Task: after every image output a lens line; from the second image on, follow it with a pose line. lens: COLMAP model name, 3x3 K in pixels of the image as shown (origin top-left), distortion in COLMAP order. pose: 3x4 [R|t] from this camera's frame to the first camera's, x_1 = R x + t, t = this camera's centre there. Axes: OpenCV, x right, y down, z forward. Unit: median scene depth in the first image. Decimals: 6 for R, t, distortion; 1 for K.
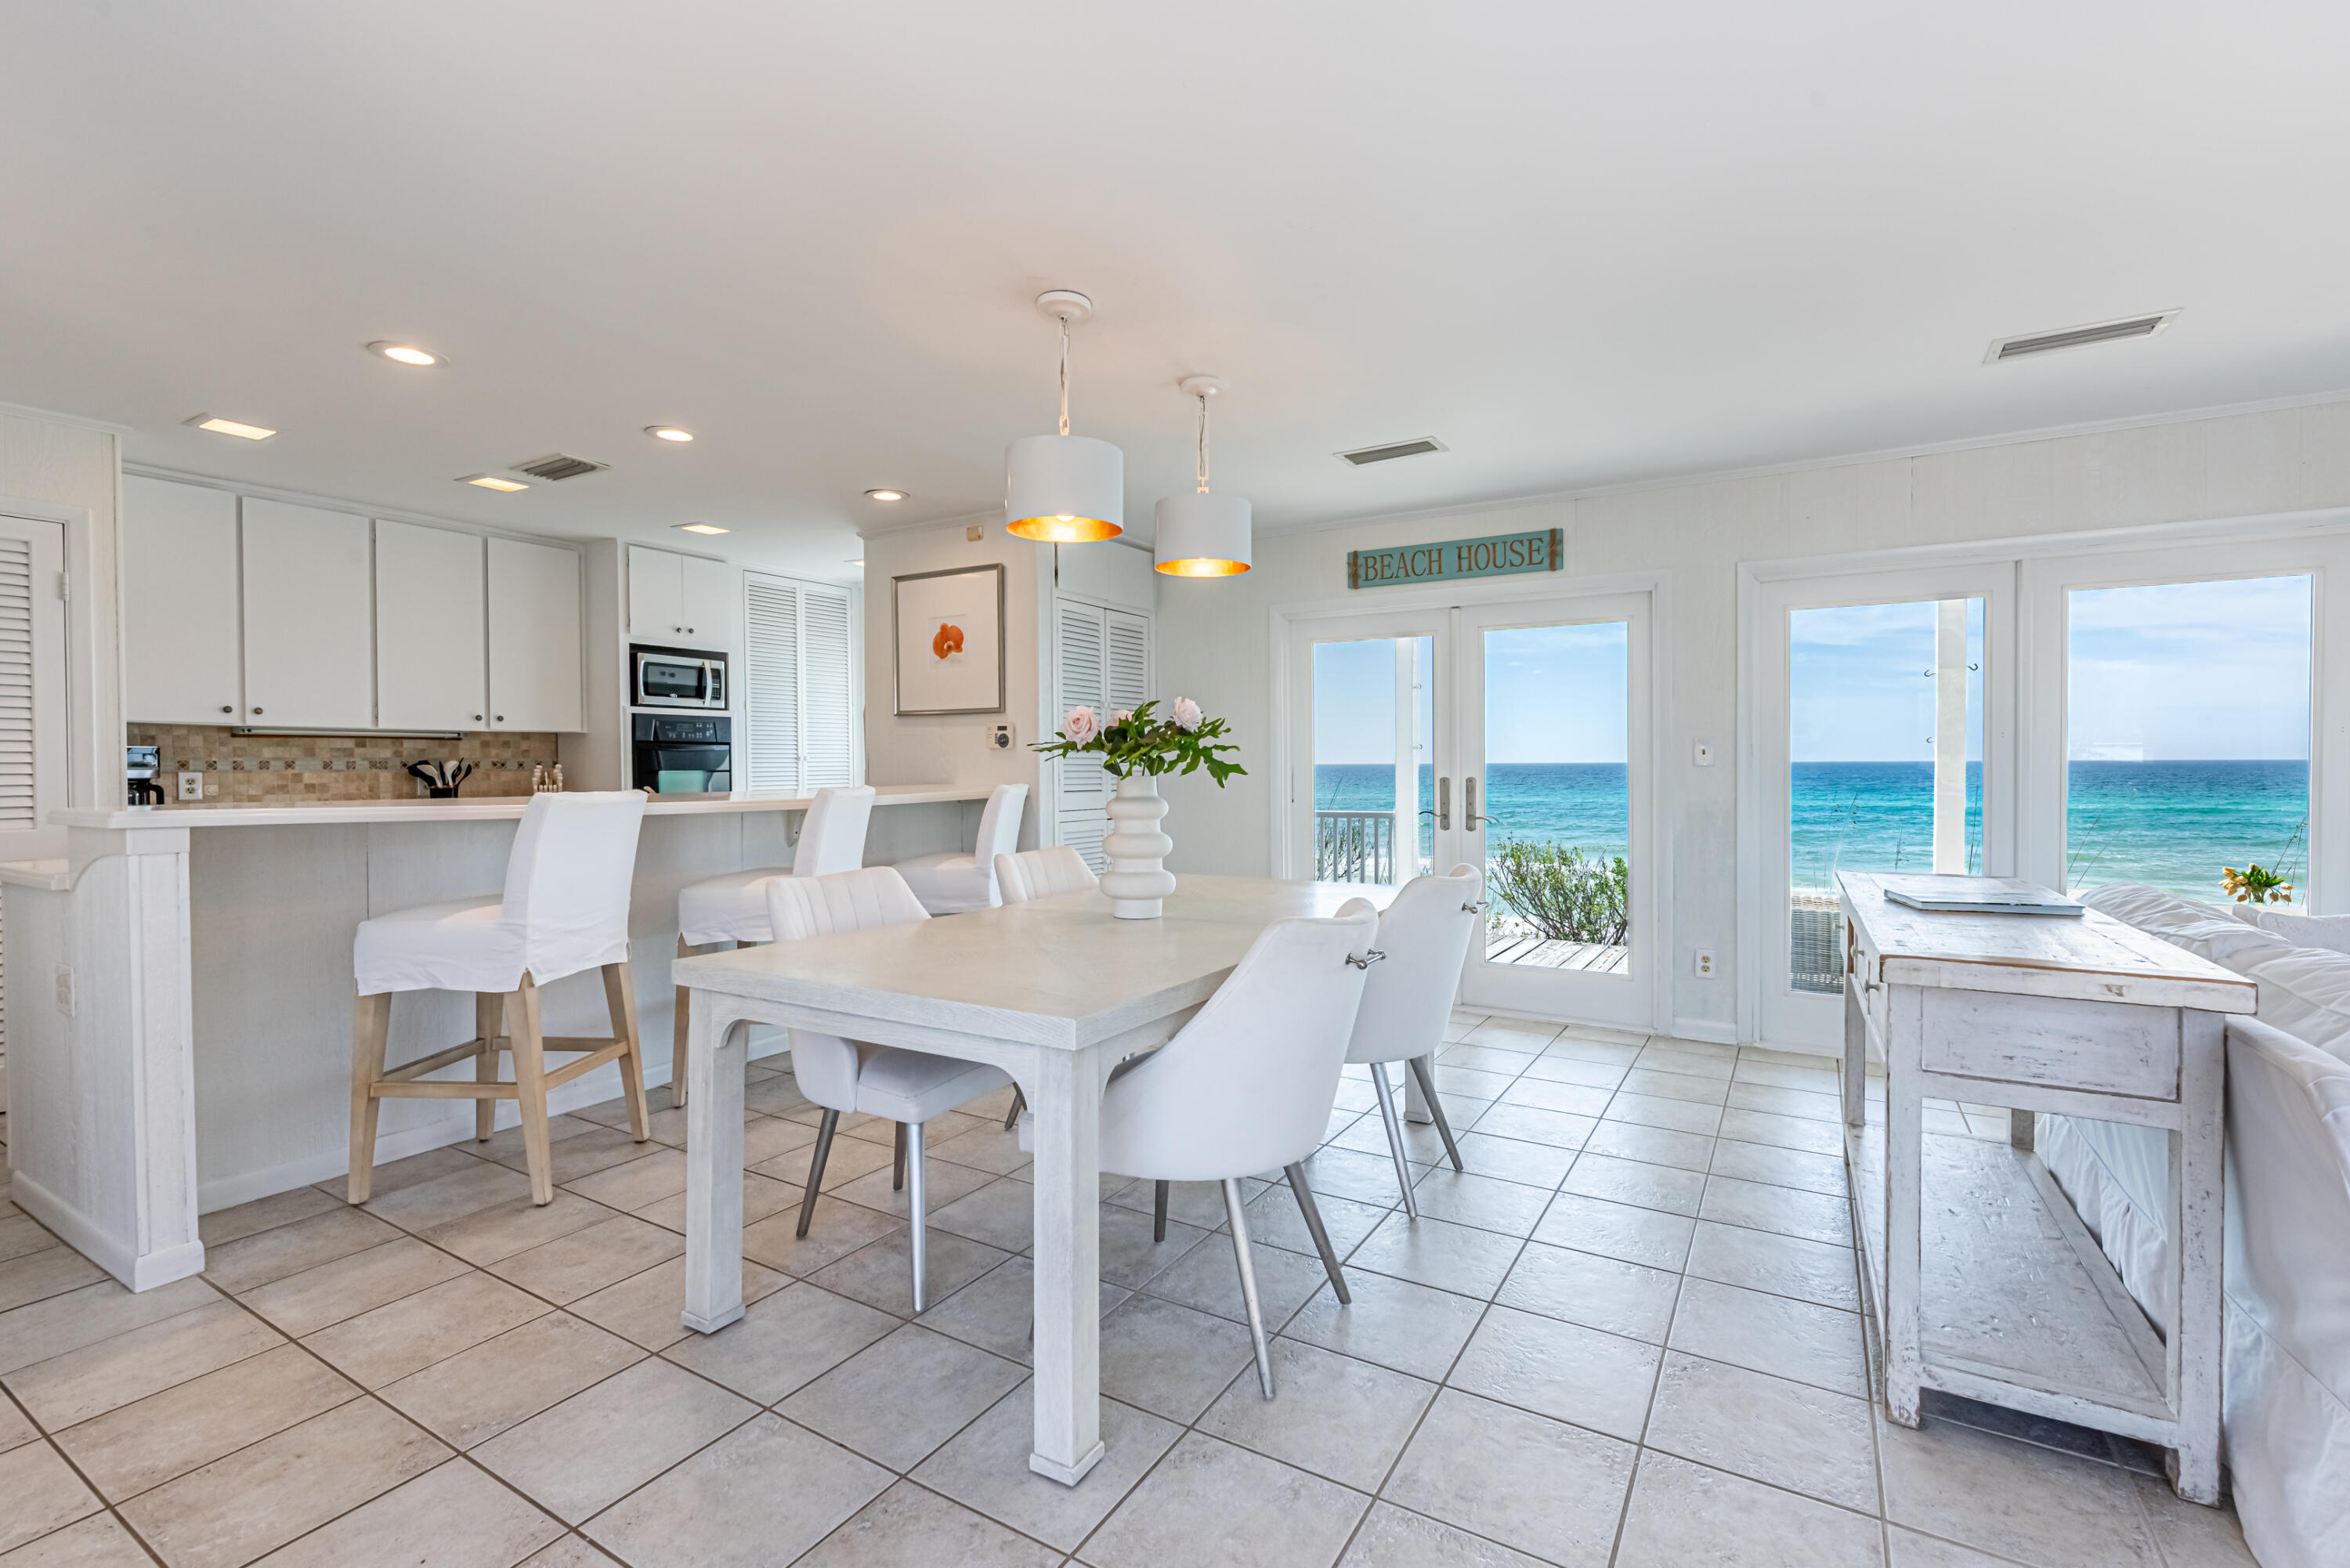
lens RADIAL K [[1010.9, 0, 1158.1], [0, 1010.9, 769.7], [0, 0, 1]] dist [0.001637, 0.000126]
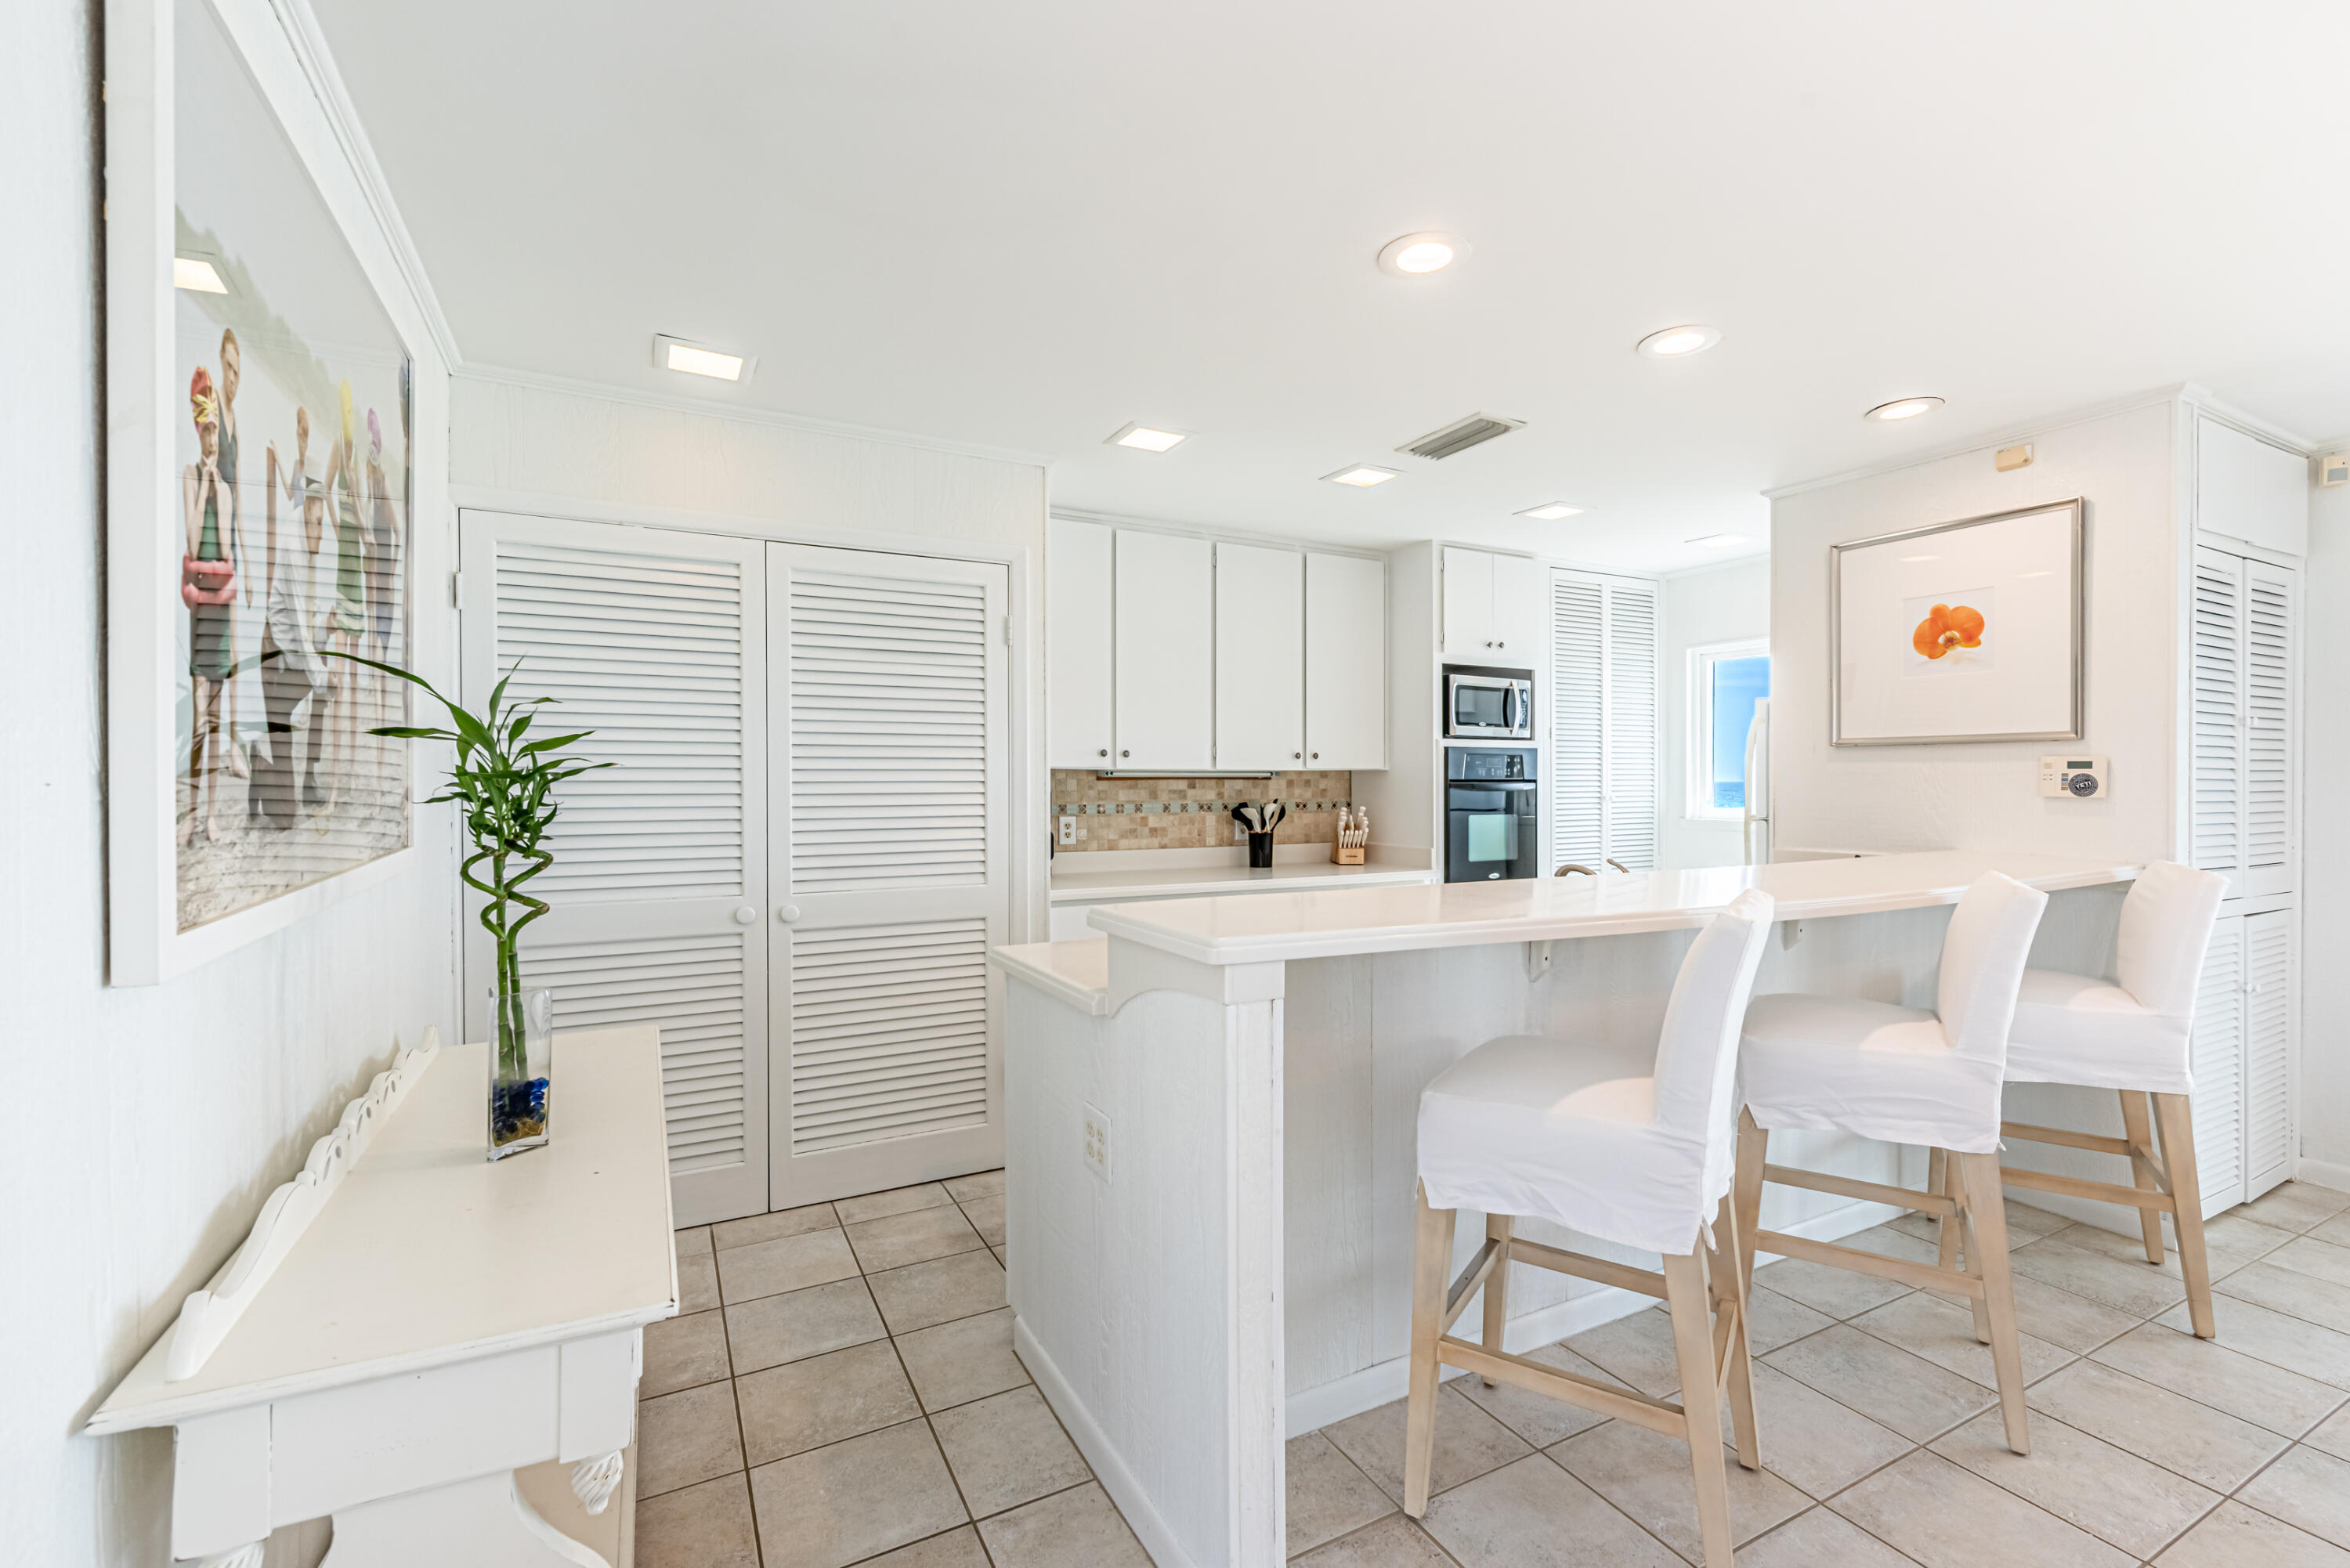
lens RADIAL K [[1051.5, 0, 1179.9], [0, 1051.5, 794.8], [0, 0, 1]] dist [0.001812, 0.000318]
pose [[0.845620, 0.009712, -0.533698, -0.272150], [-0.007723, 0.999952, 0.005961, -0.022169], [0.533730, -0.000919, 0.845654, 0.164042]]
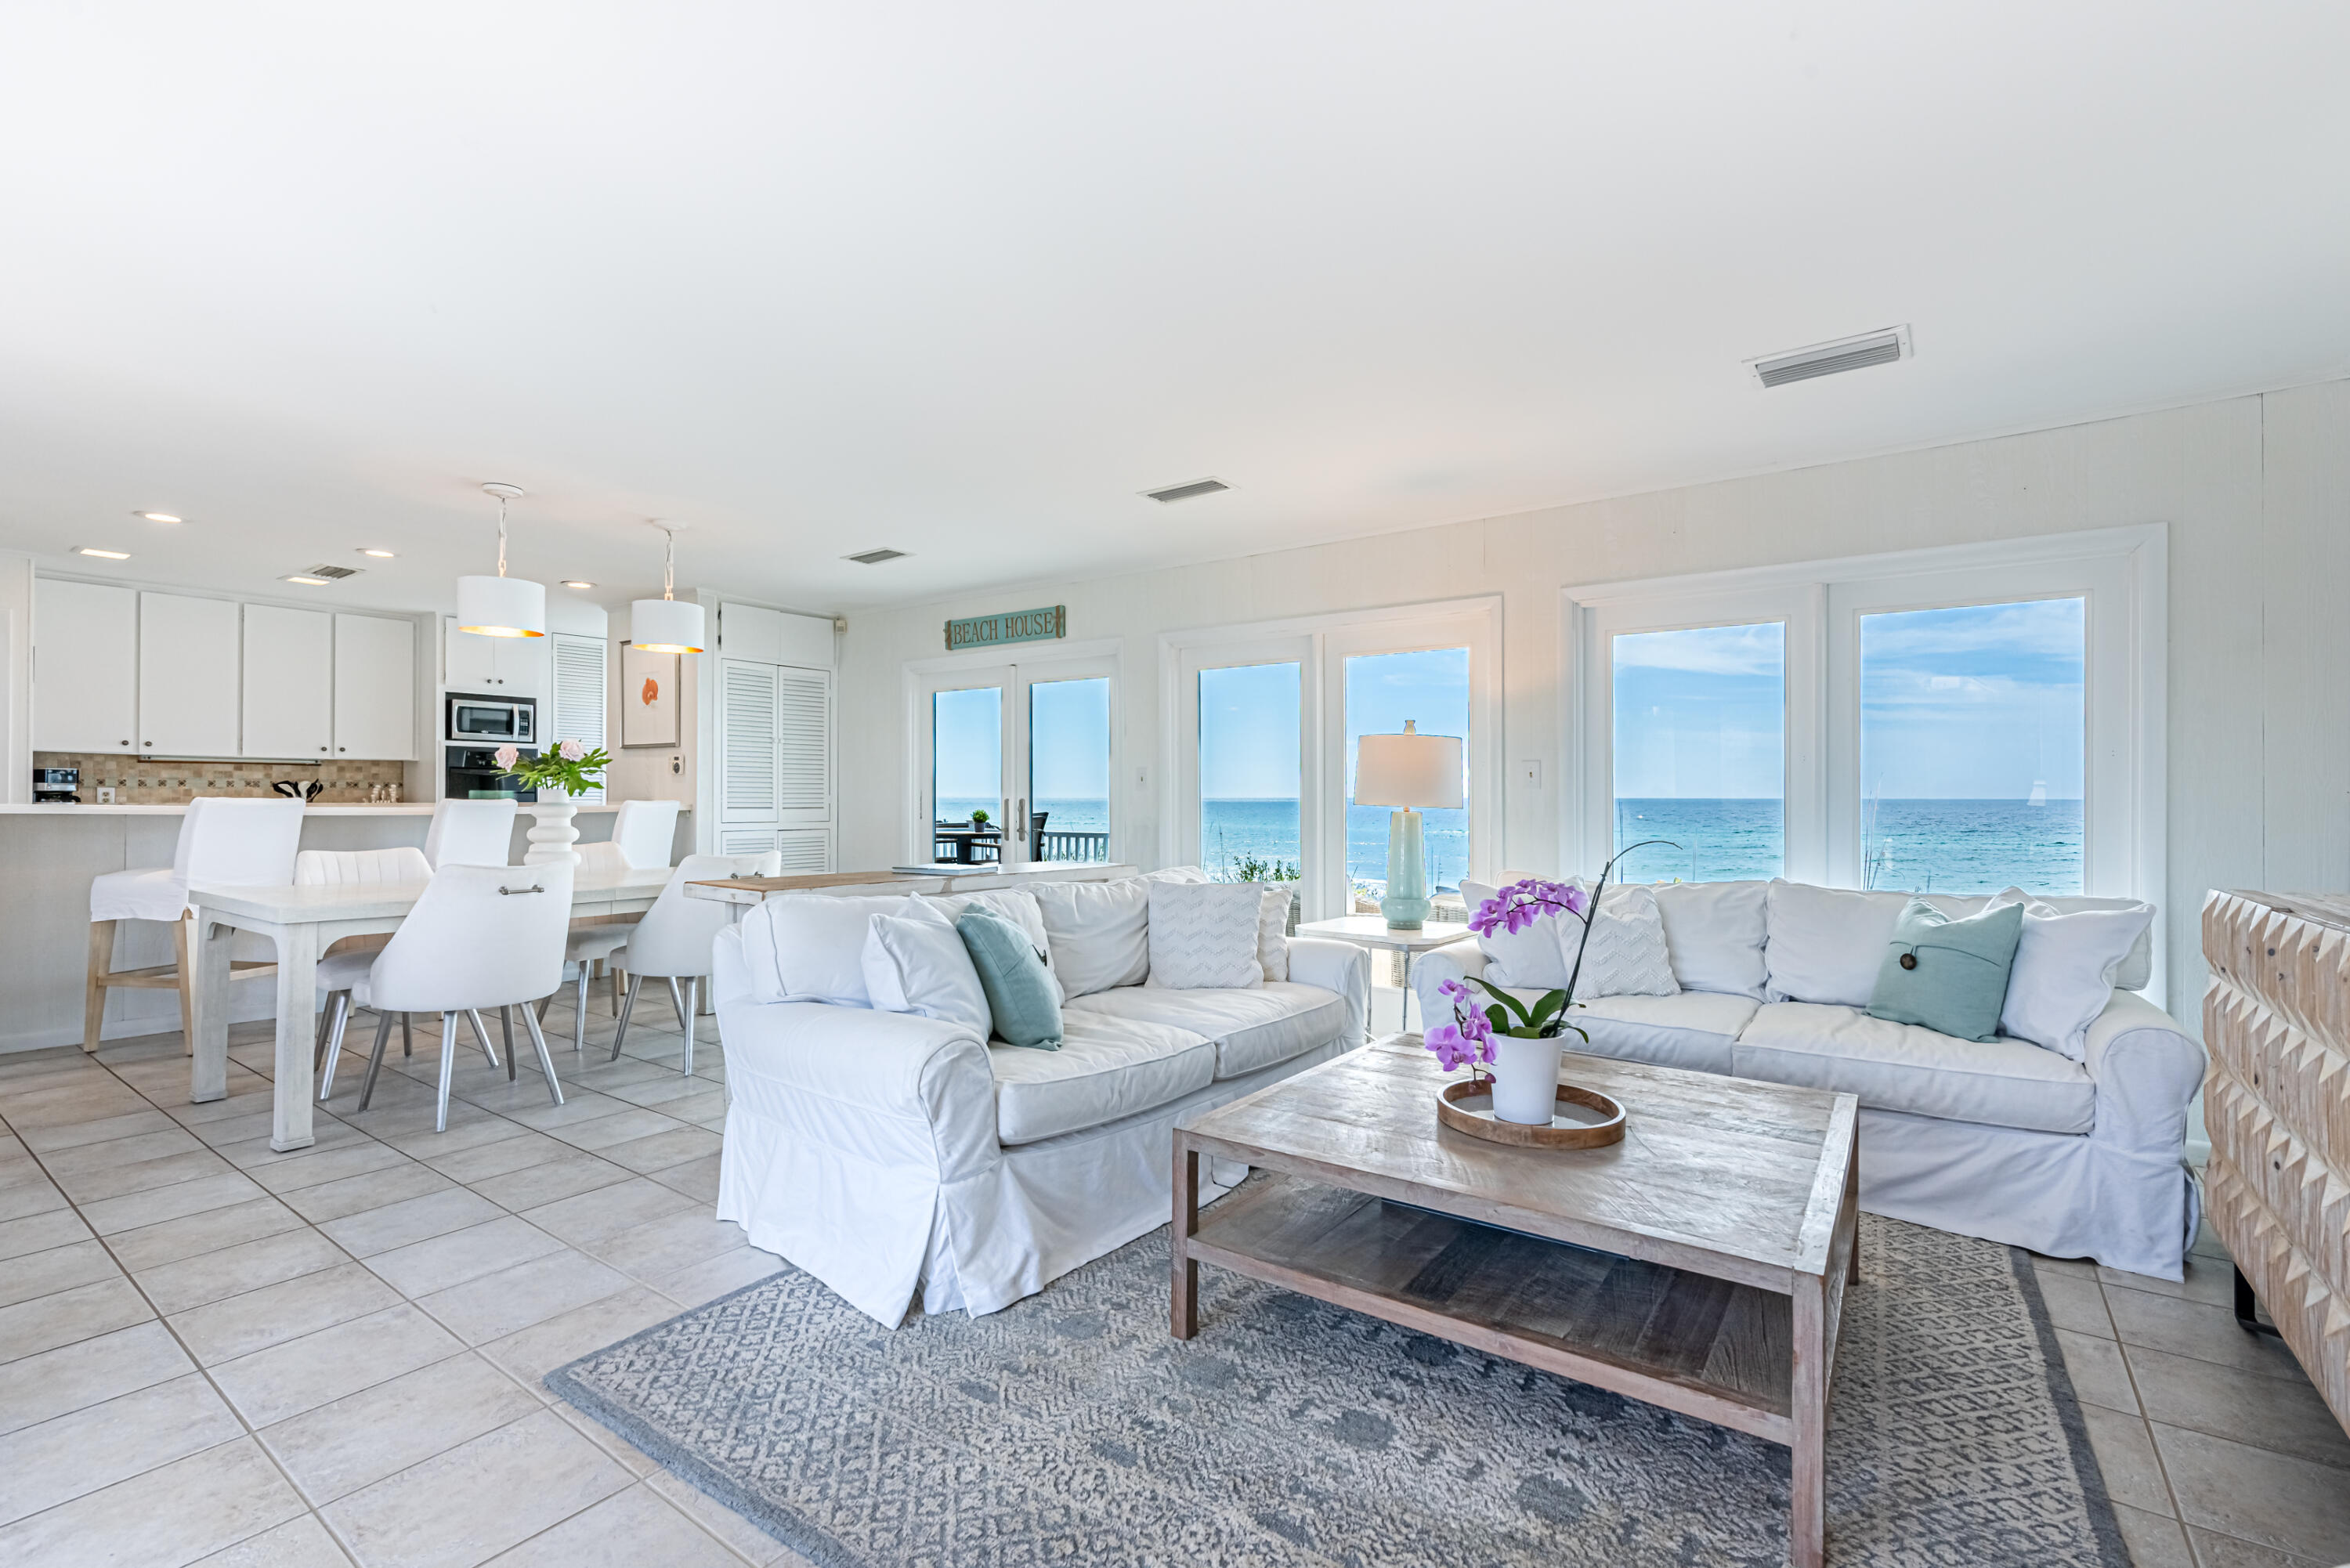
lens RADIAL K [[1022.6, 0, 1130.2], [0, 1022.6, 786.5], [0, 0, 1]] dist [-0.000356, -0.000421]
pose [[0.995189, 0.007476, -0.097693, 0.553464], [-0.008883, 0.999863, -0.013972, 0.008396], [0.097575, 0.014773, 0.995119, -0.255383]]
